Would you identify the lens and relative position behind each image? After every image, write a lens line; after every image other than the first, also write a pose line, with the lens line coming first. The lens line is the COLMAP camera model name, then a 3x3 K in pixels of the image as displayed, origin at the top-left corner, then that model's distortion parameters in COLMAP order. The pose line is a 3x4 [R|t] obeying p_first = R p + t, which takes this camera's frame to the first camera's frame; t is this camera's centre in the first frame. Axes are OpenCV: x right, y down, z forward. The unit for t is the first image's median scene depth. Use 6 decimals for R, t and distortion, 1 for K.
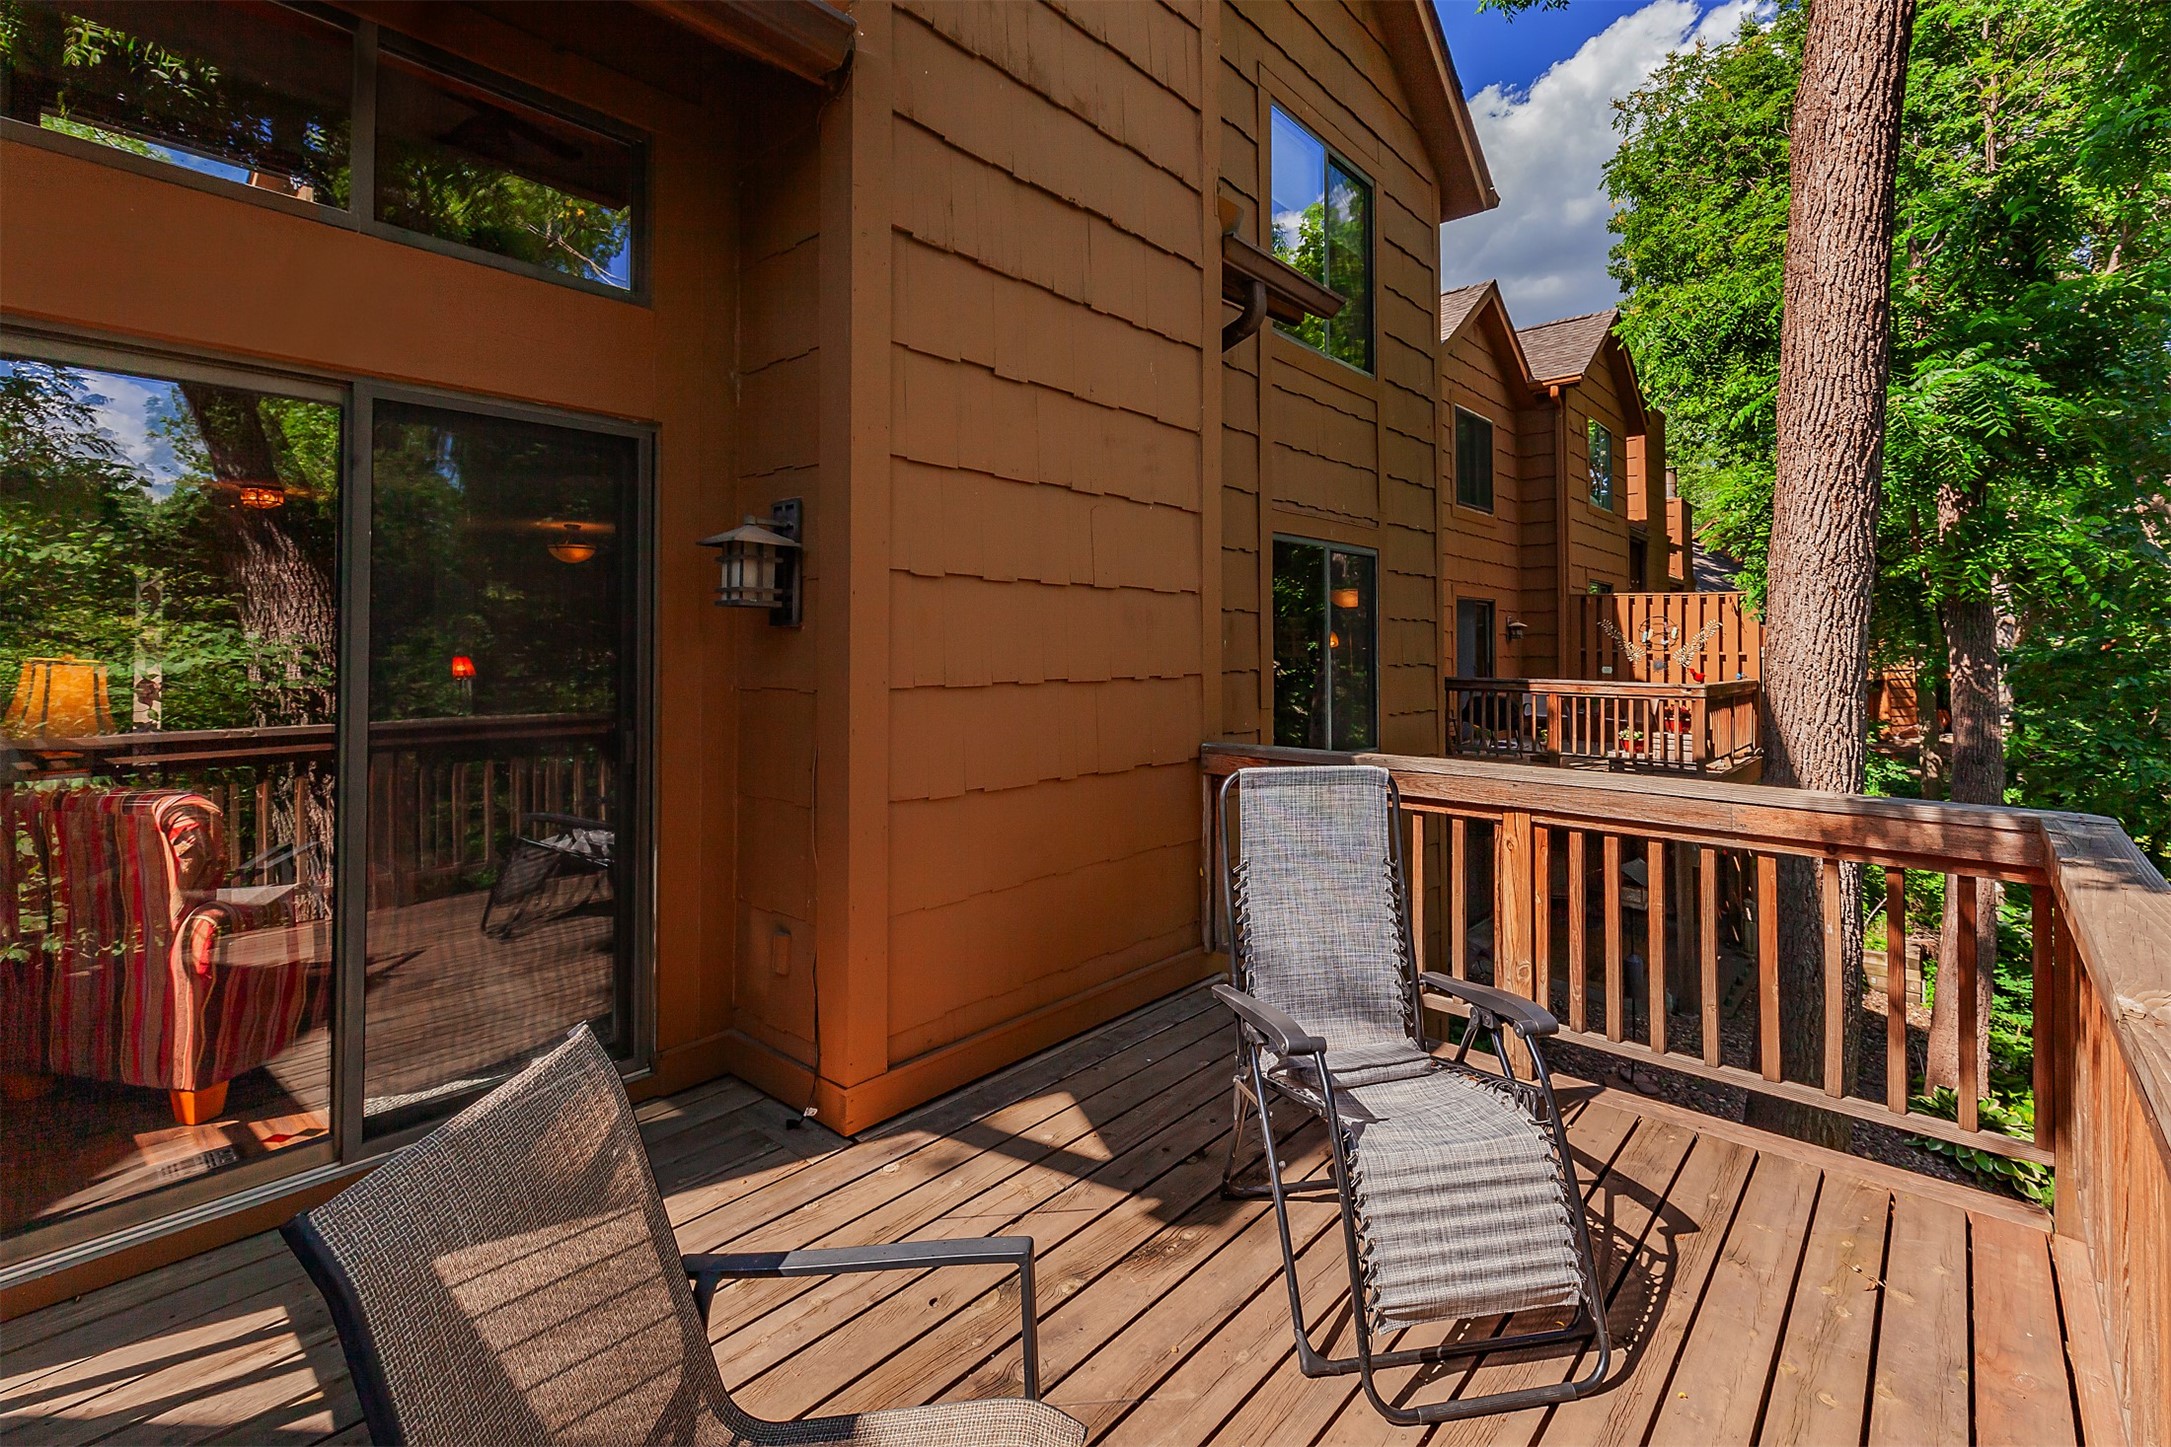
lens RADIAL K [[982.0, 0, 1120.7], [0, 982.0, 632.9], [0, 0, 1]] dist [-0.000451, -0.000069]
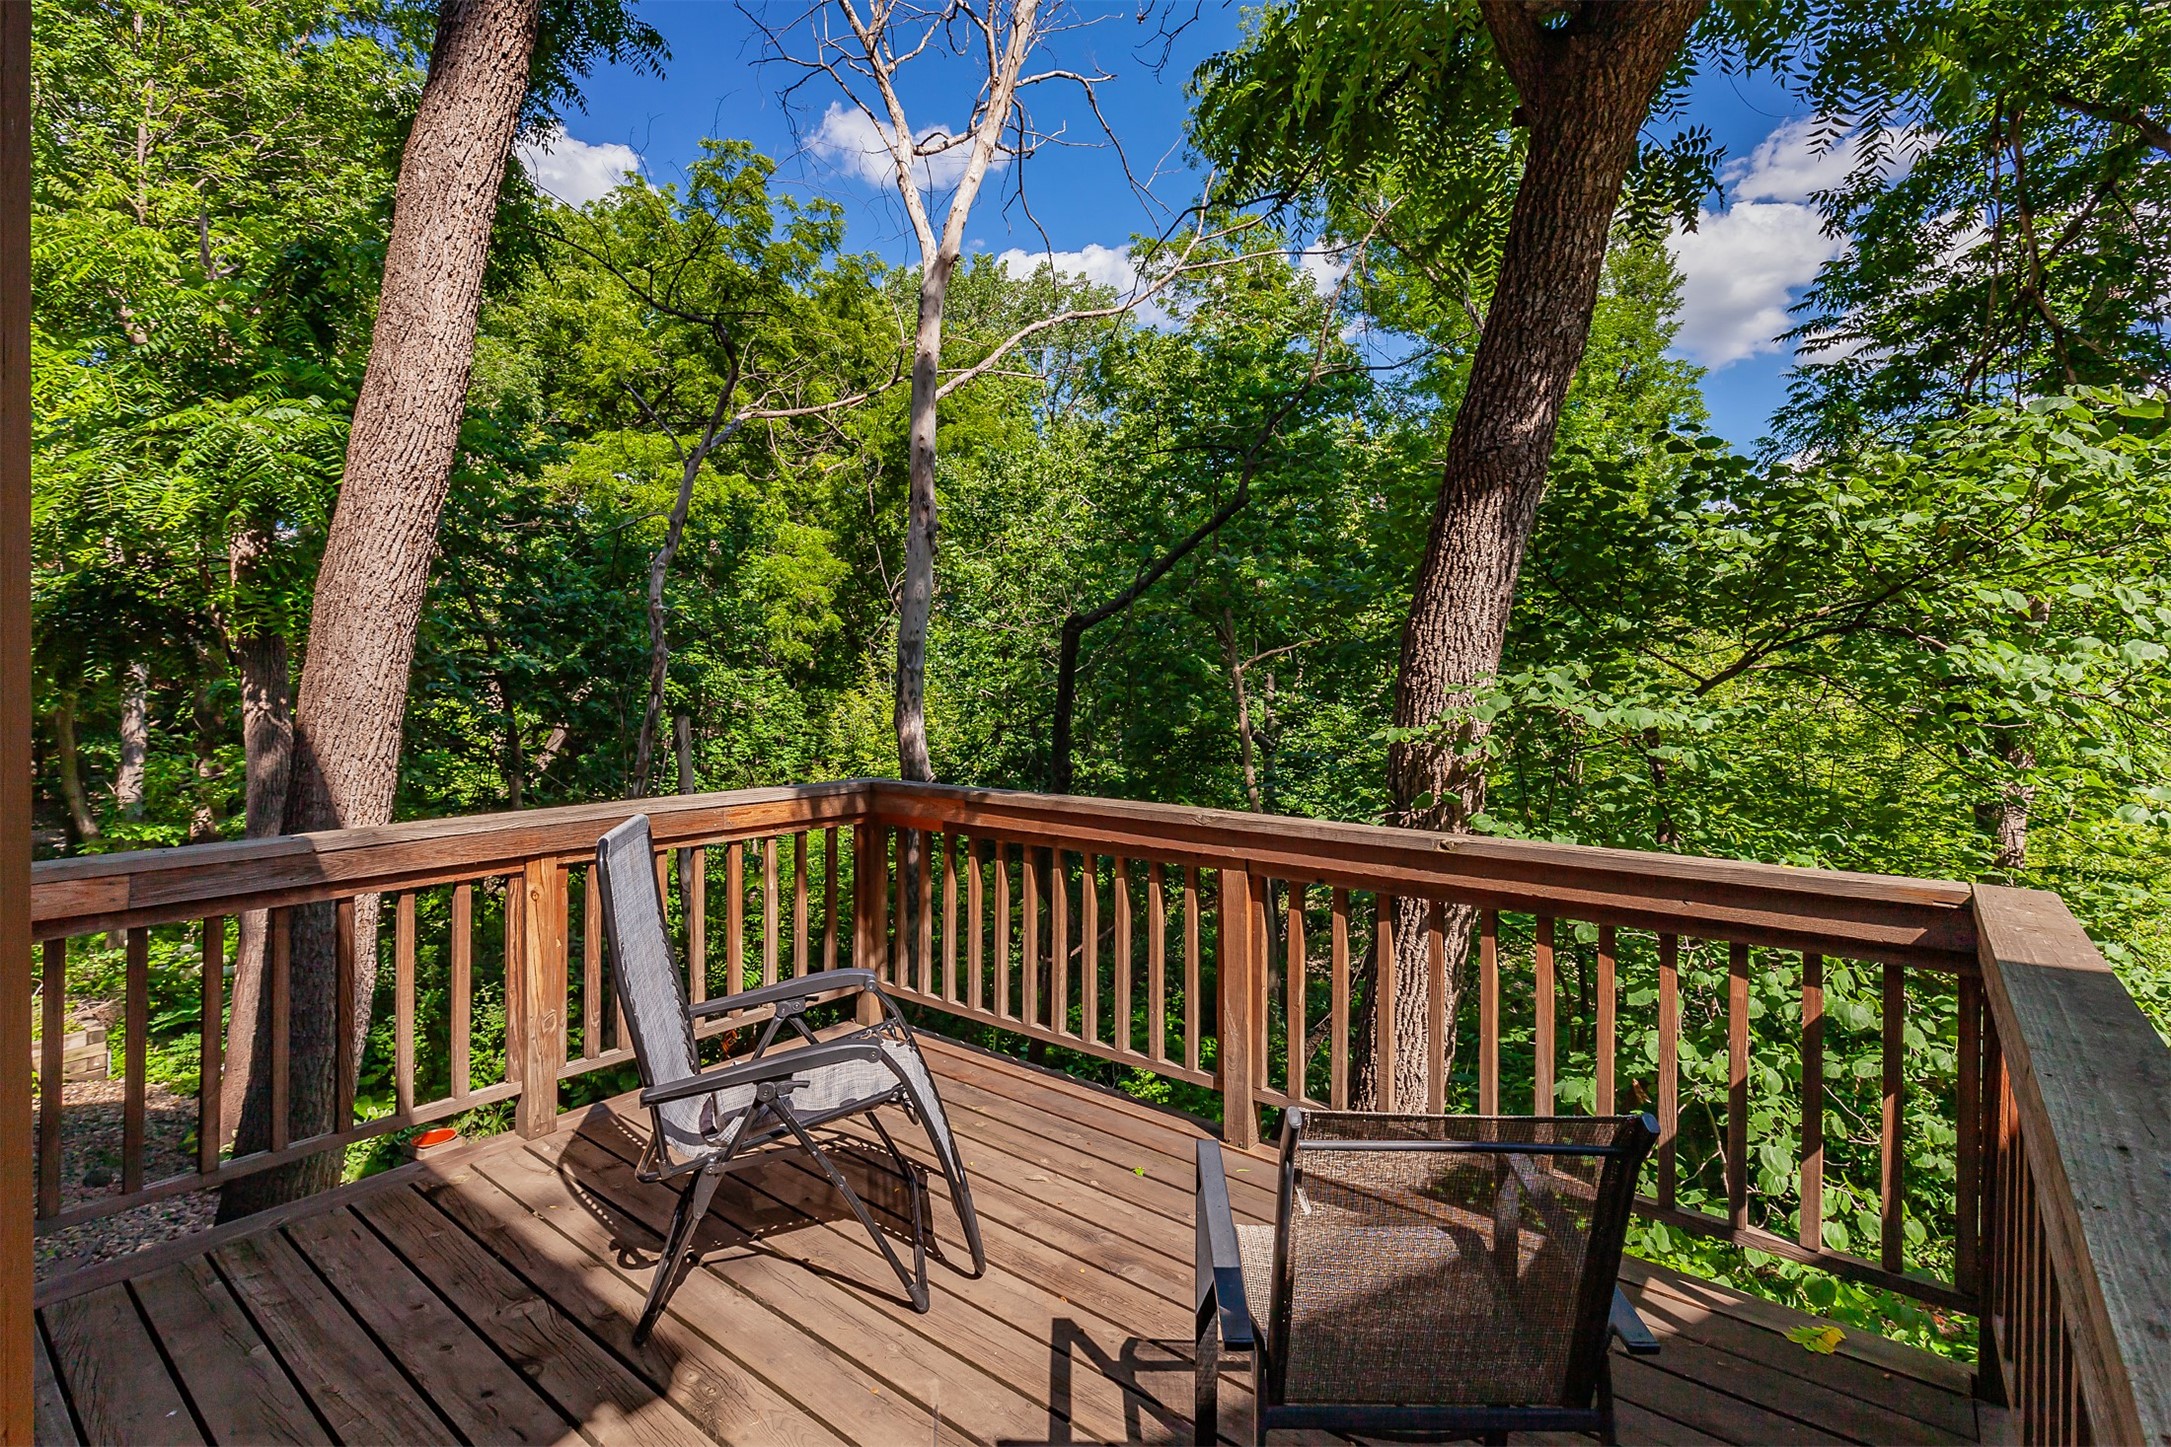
lens RADIAL K [[1024.1, 0, 1086.2], [0, 1024.1, 673.7], [0, 0, 1]] dist [0.001211, 0.000222]
pose [[-0.029704, -0.002069, 0.999557, -0.390462], [-0.007721, 0.999969, 0.001840, -0.001750], [-0.999529, -0.007663, -0.029719, 0.323887]]
